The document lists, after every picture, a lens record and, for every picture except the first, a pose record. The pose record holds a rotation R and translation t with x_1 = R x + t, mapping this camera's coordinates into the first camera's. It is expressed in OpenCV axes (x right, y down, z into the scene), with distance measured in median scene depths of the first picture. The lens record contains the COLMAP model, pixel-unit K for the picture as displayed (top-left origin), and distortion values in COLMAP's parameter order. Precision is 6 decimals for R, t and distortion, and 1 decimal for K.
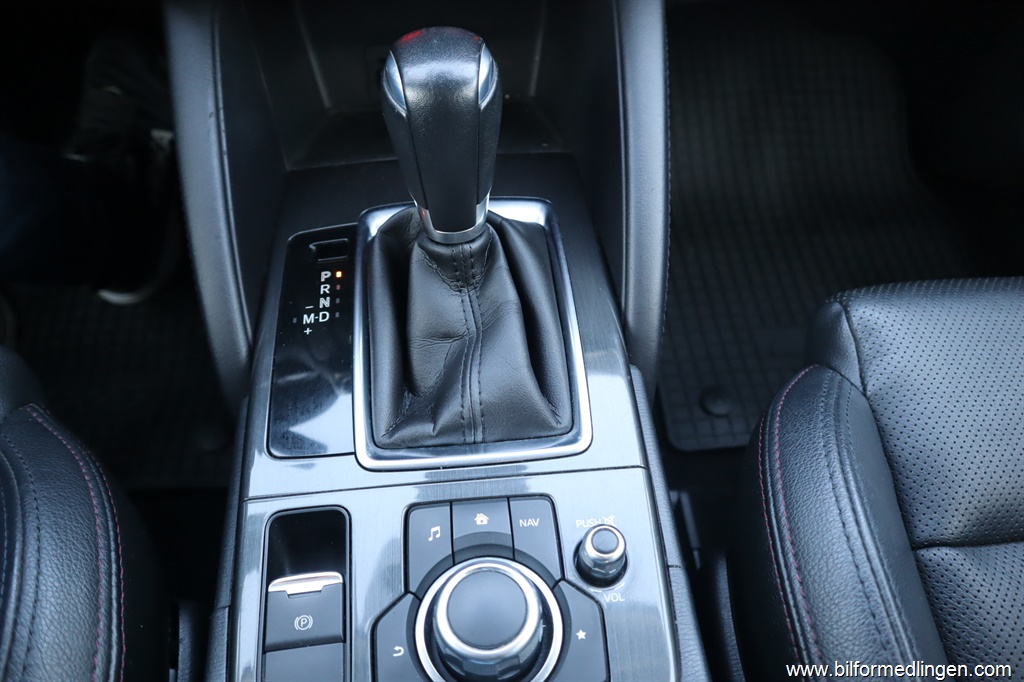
lens RADIAL K [[710.3, 0, 510.6], [0, 710.3, 341.2], [0, 0, 1]] dist [-0.121022, 0.073637]
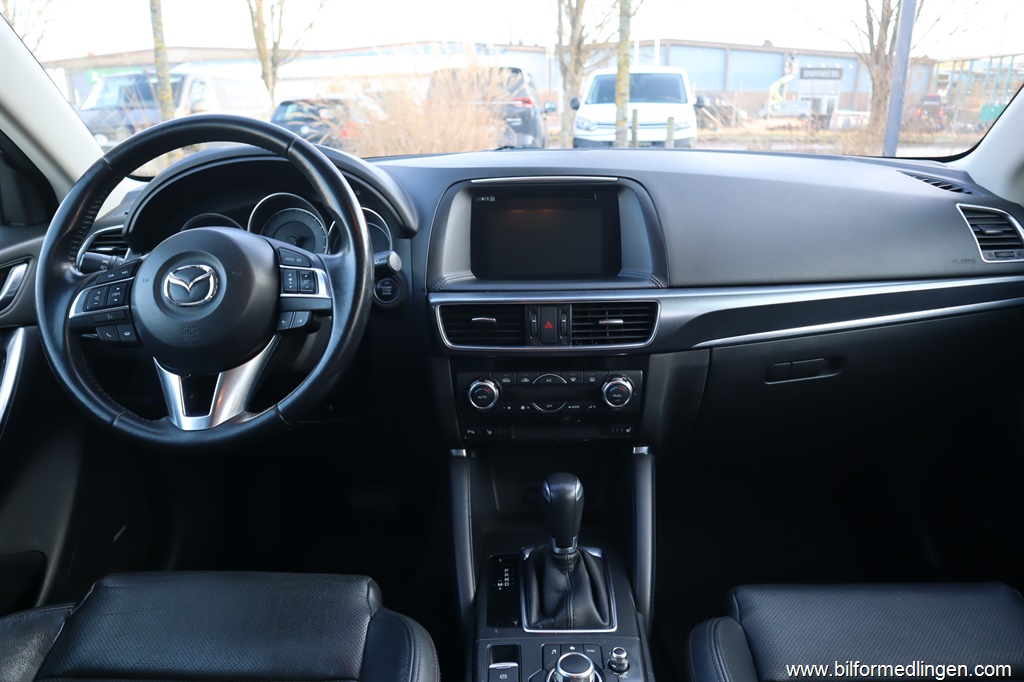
lens RADIAL K [[710.3, 0, 510.6], [0, 710.3, 341.2], [0, 0, 1]] dist [-0.121022, 0.073637]
pose [[0.993211, 0.011323, -0.115775, 0.012582], [-0.076876, 0.810836, -0.580203, 0.682574], [0.087305, 0.585165, 0.806201, -1.407830]]
